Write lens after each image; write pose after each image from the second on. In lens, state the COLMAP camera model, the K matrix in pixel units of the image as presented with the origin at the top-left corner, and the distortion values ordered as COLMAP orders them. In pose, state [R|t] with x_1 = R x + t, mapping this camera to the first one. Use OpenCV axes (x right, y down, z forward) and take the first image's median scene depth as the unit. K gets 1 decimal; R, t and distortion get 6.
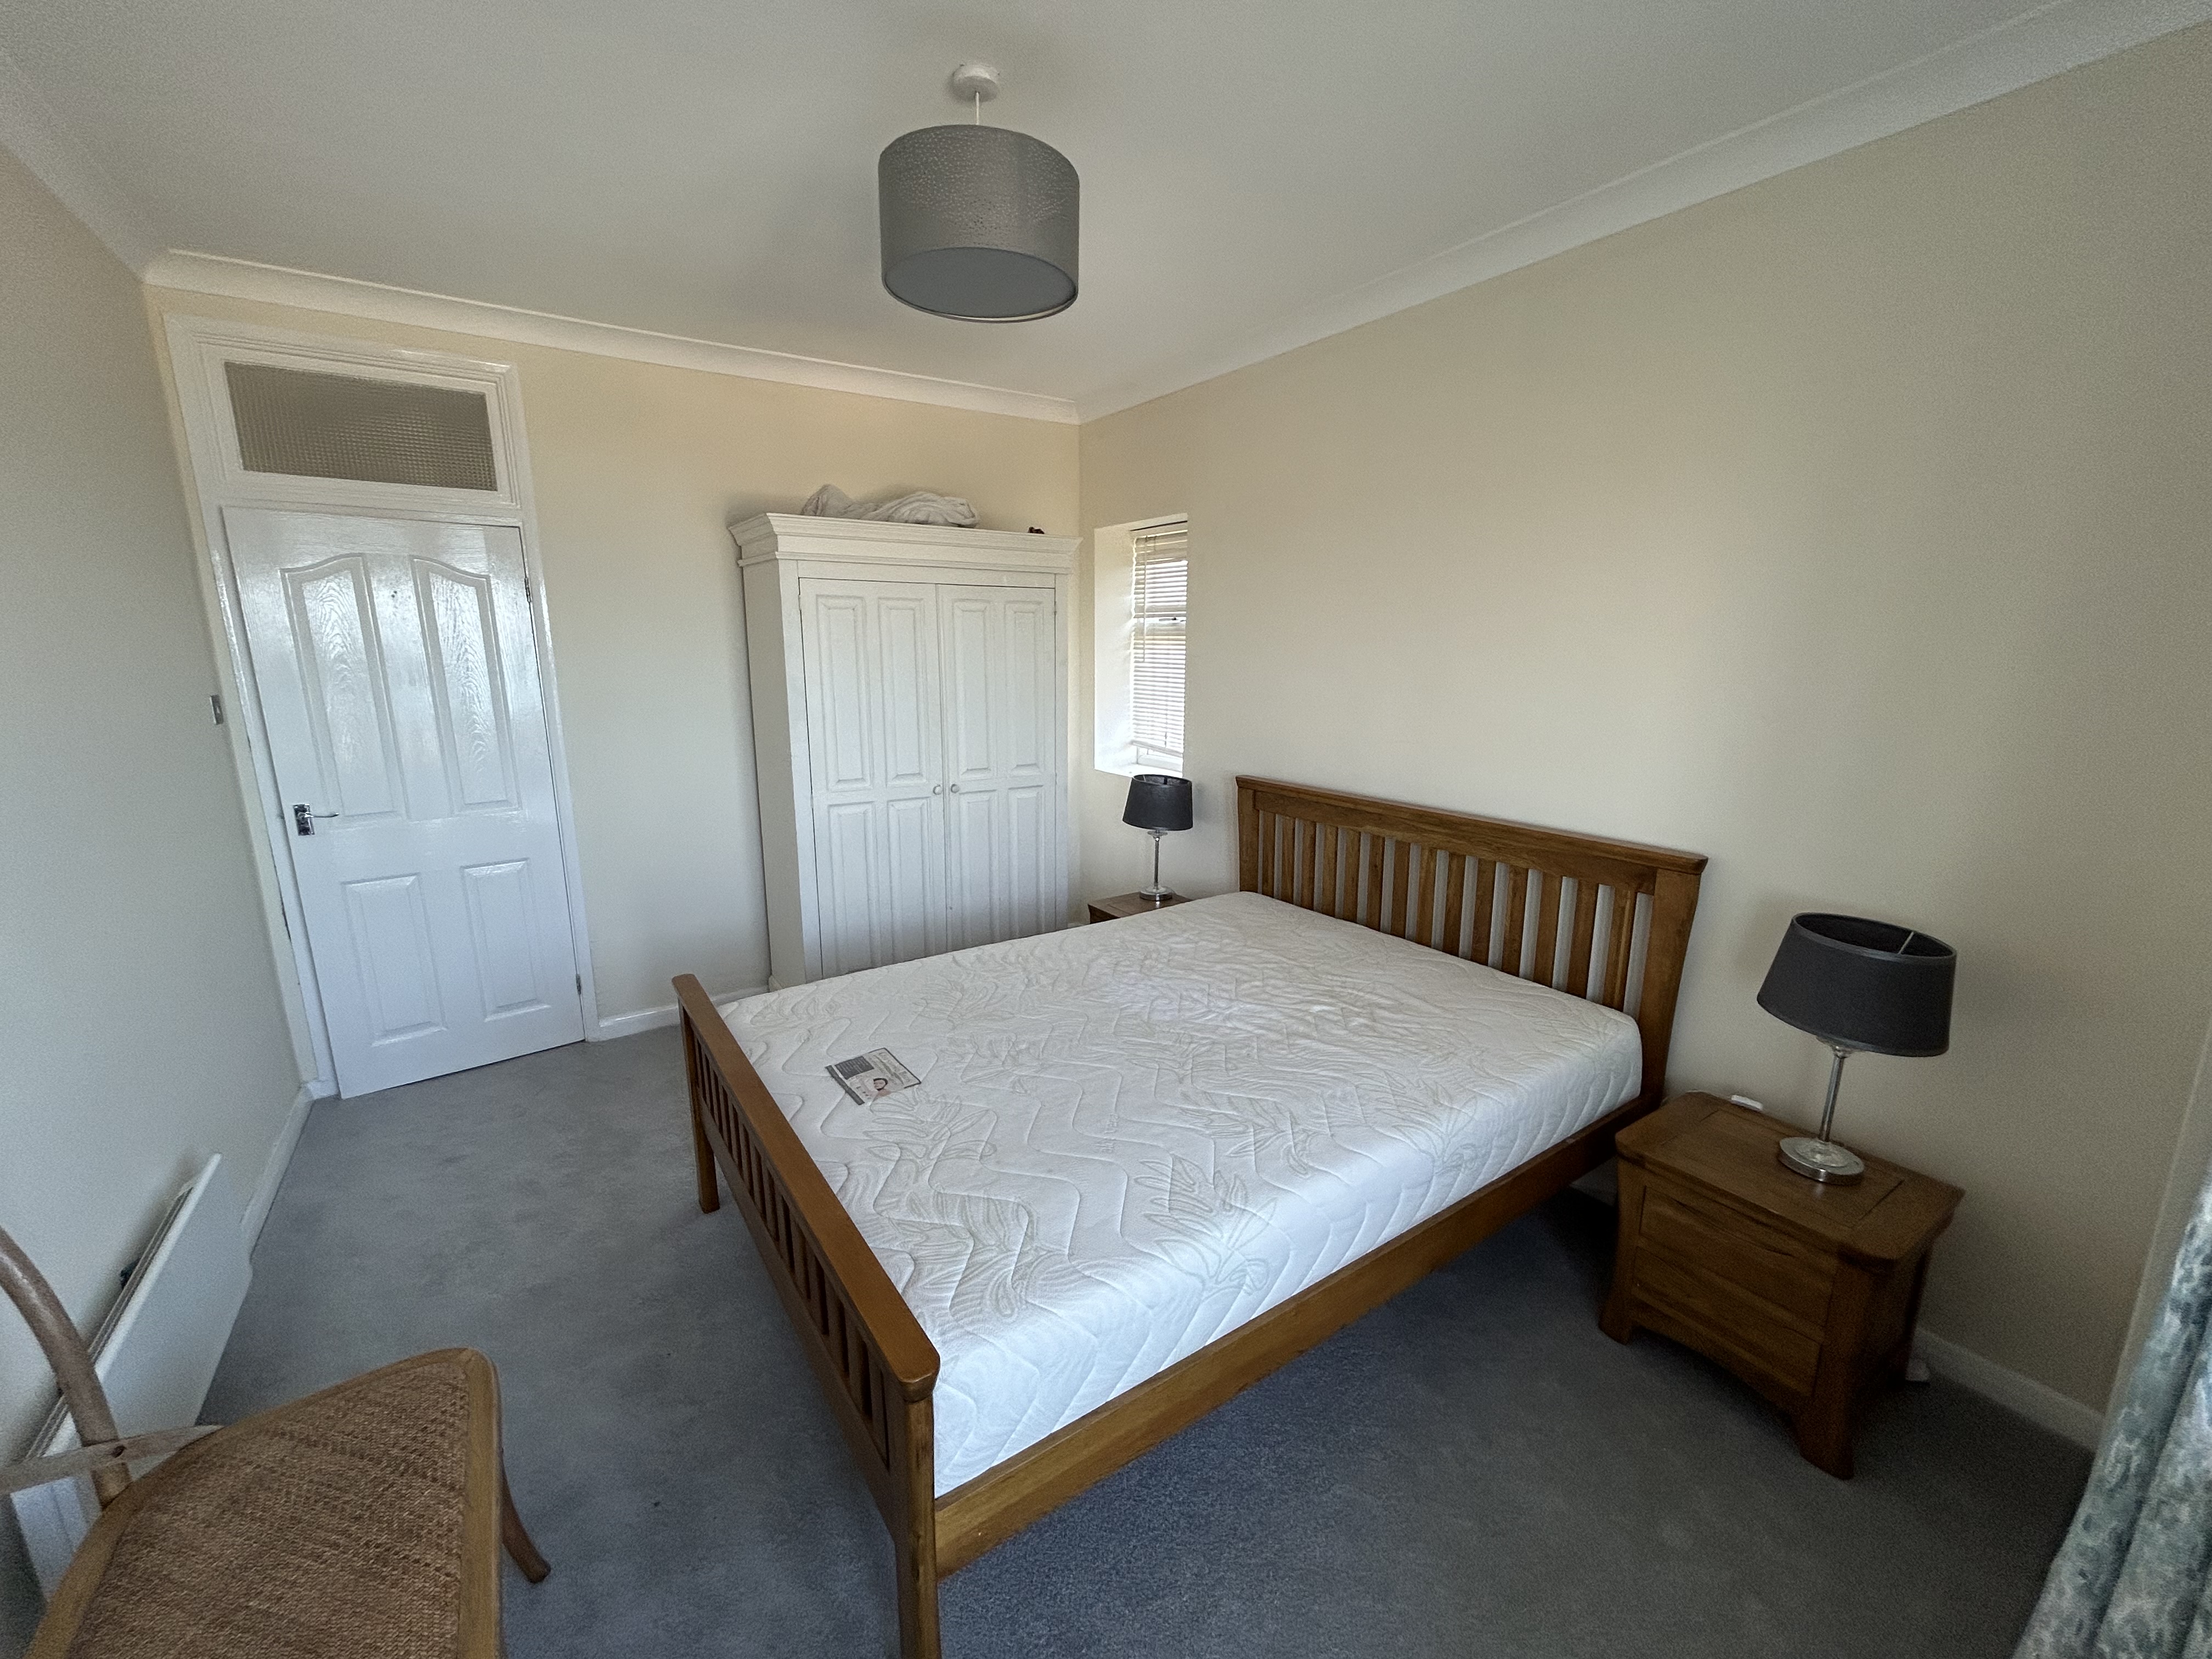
lens RADIAL K [[887.9, 0, 1109.4], [0, 887.9, 828.8], [0, 0, 1]] dist [-0.001353, 0.001260]
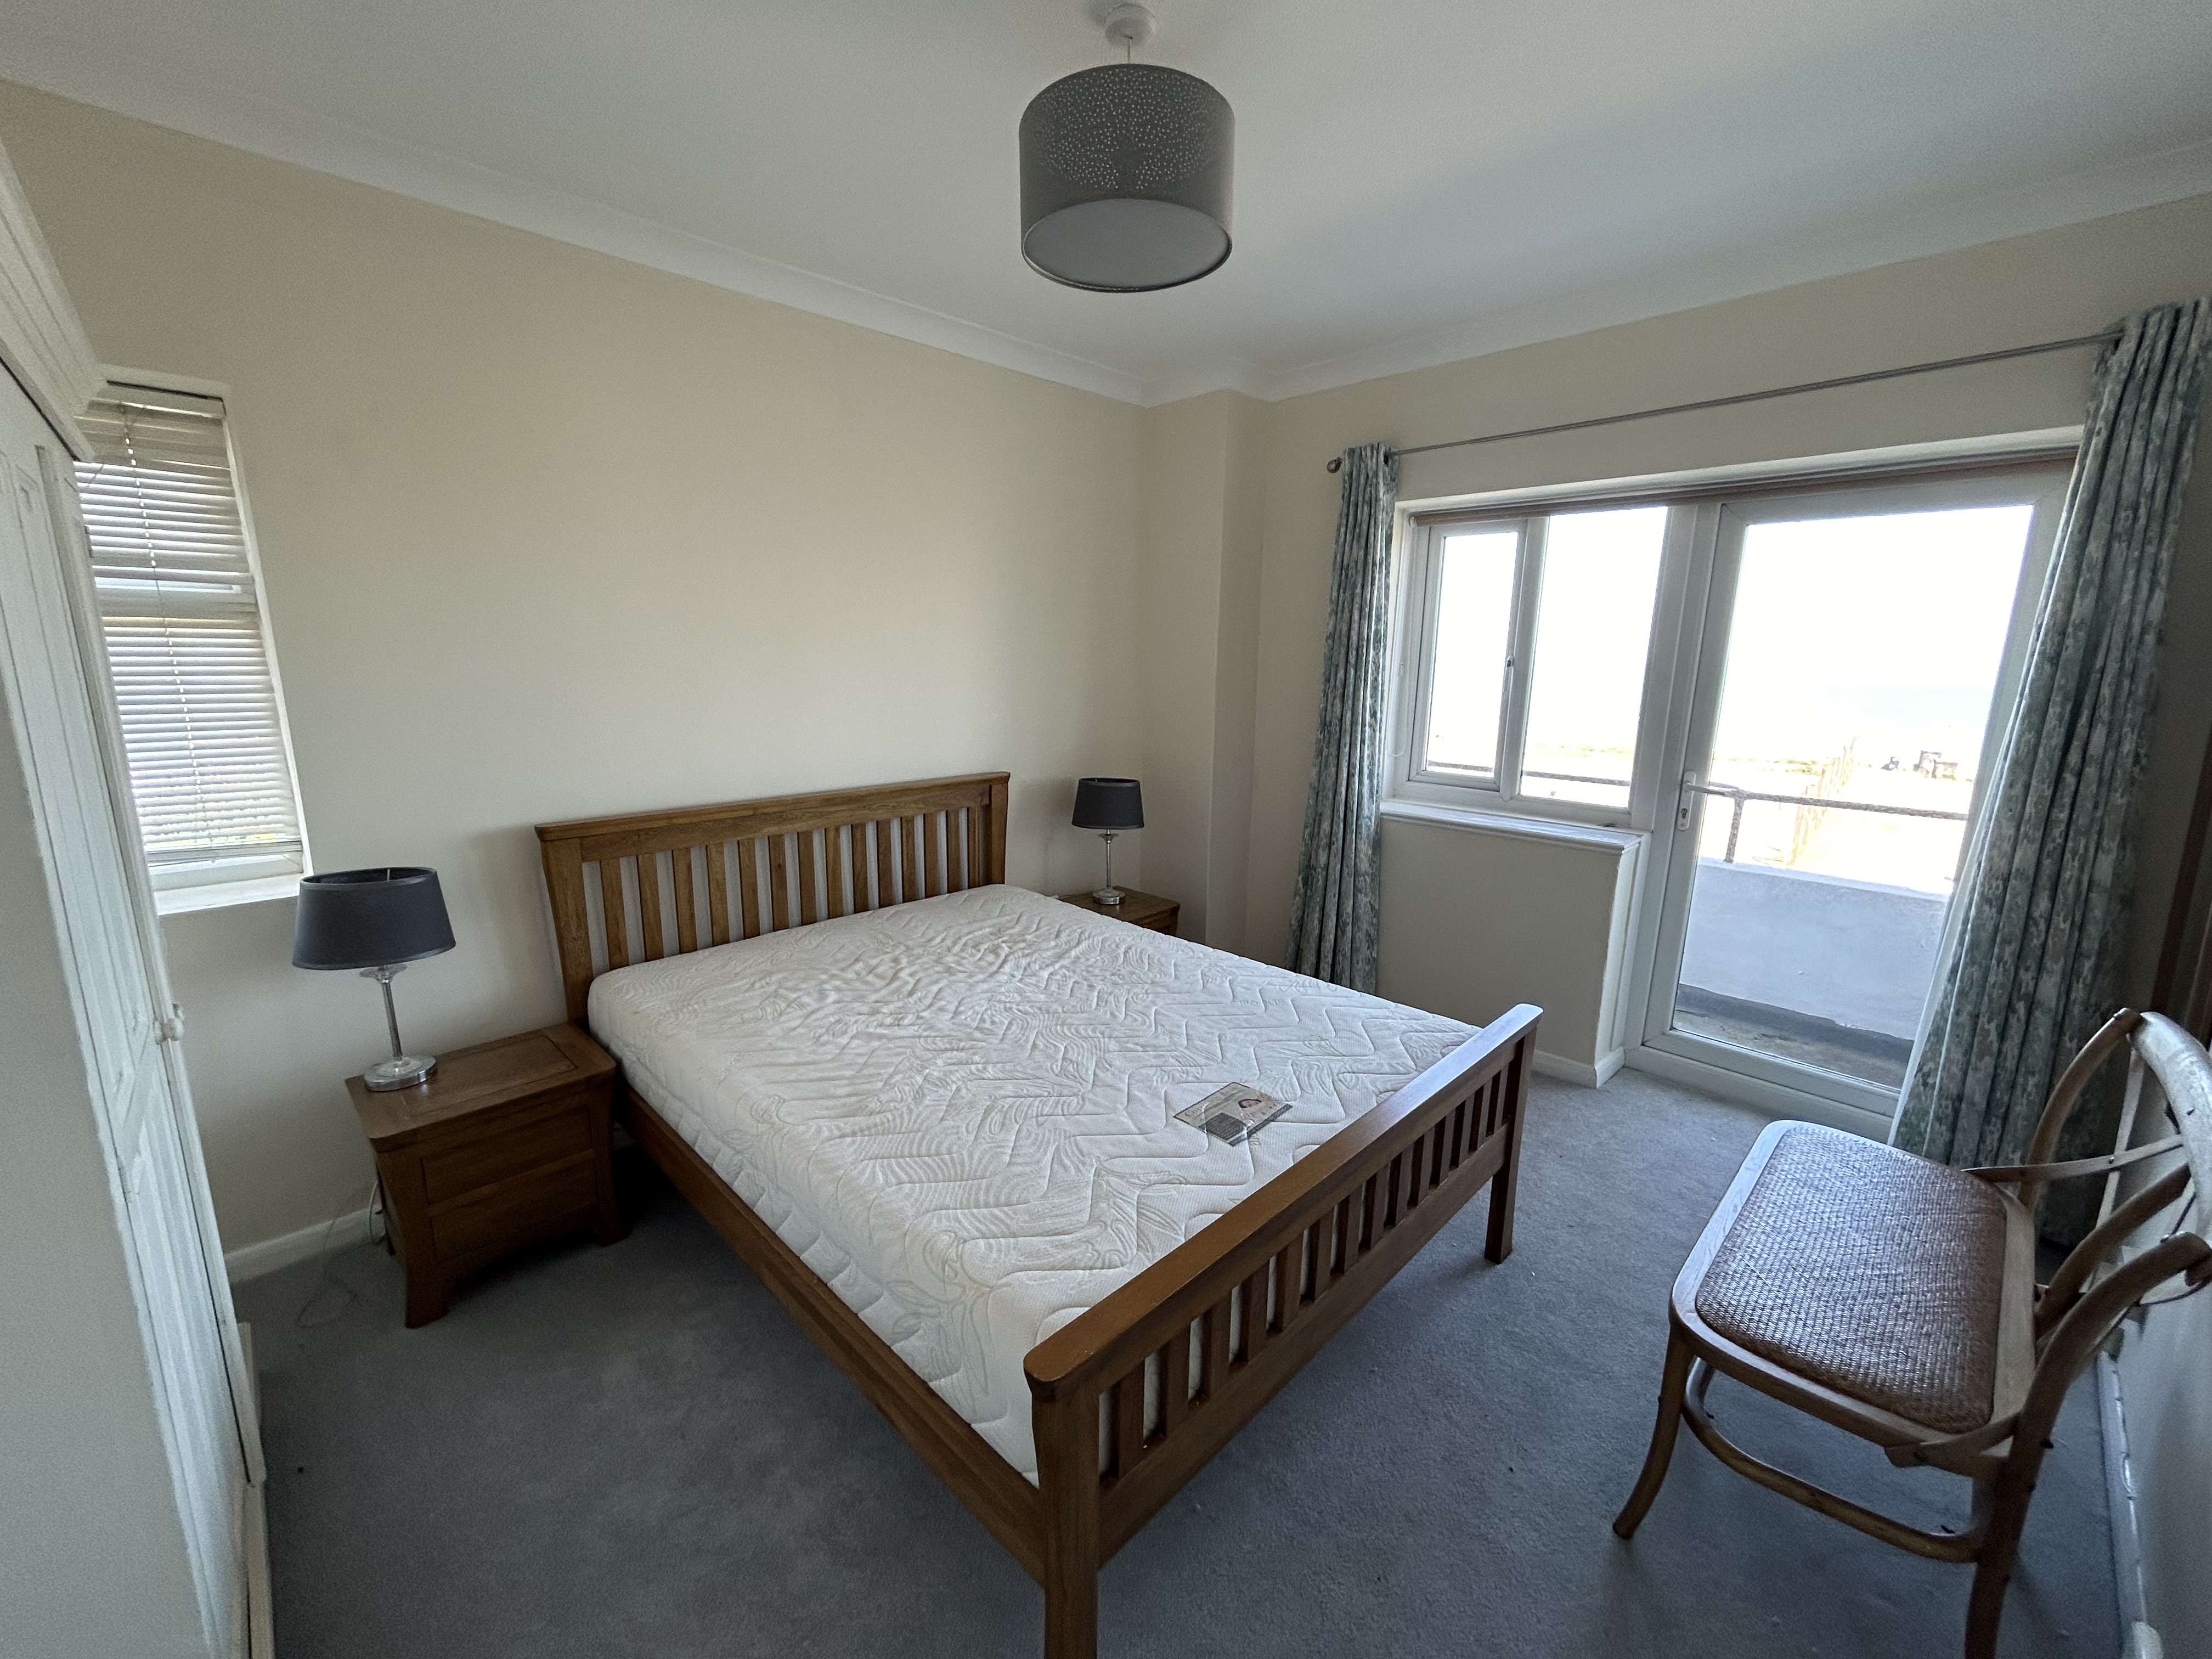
lens RADIAL K [[887.9, 0, 1097.9], [0, 887.9, 819.9], [0, 0, 1]] dist [-0.001353, 0.001260]
pose [[-0.187022, -0.188819, 0.964039, -0.789932], [0.187957, 0.956346, 0.223775, -0.179881], [-0.964207, 0.223048, -0.143368, 0.884220]]
